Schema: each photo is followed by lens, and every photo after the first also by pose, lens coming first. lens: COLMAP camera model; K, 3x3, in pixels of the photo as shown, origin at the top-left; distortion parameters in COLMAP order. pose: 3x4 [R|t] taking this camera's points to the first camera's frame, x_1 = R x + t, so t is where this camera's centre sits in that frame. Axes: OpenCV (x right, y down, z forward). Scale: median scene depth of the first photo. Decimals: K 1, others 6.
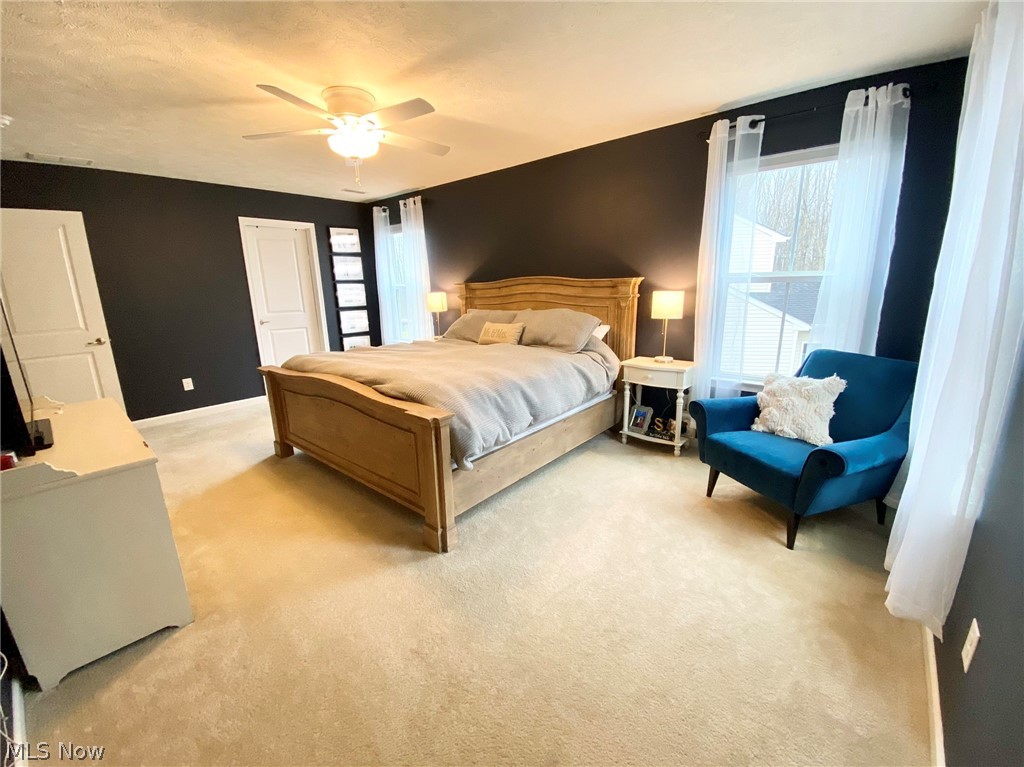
lens RADIAL K [[417.8, 0, 512.0], [0, 417.8, 383.5], [0, 0, 1]] dist [-0.000946, -0.000221]
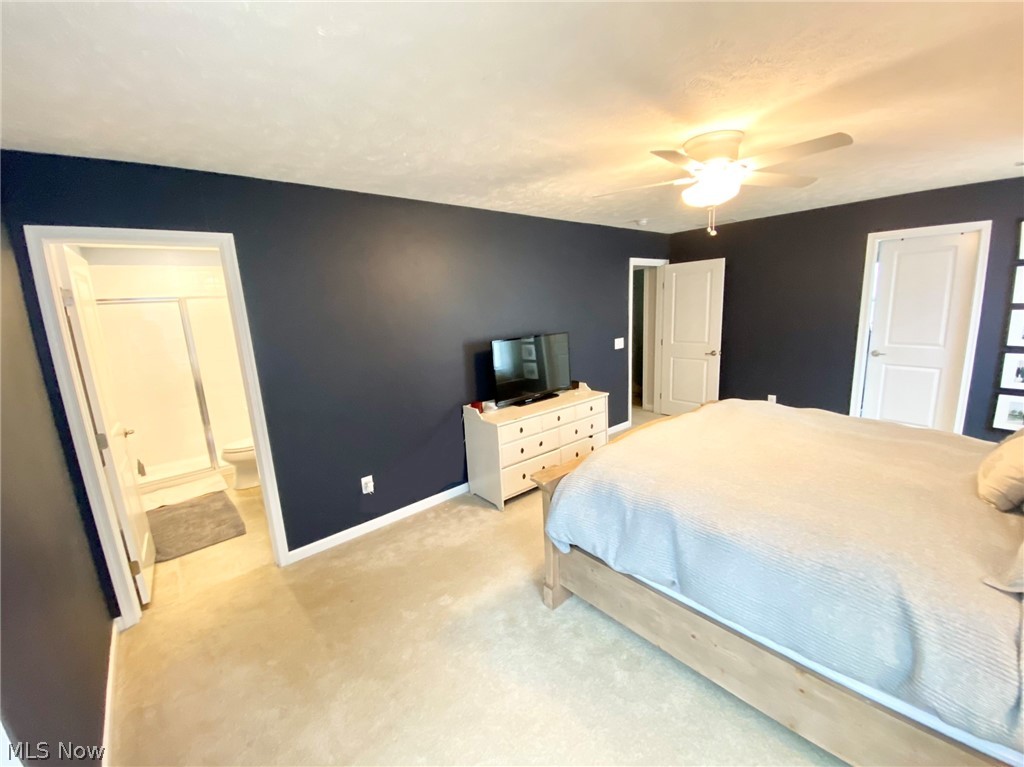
lens RADIAL K [[417.8, 0, 512.0], [0, 417.8, 383.5], [0, 0, 1]] dist [-0.000946, -0.000221]
pose [[-0.156929, 0.206920, -0.965690, 0.526642], [-0.188997, 0.953442, 0.235009, -0.243576], [0.969357, 0.219392, -0.110515, 0.658461]]
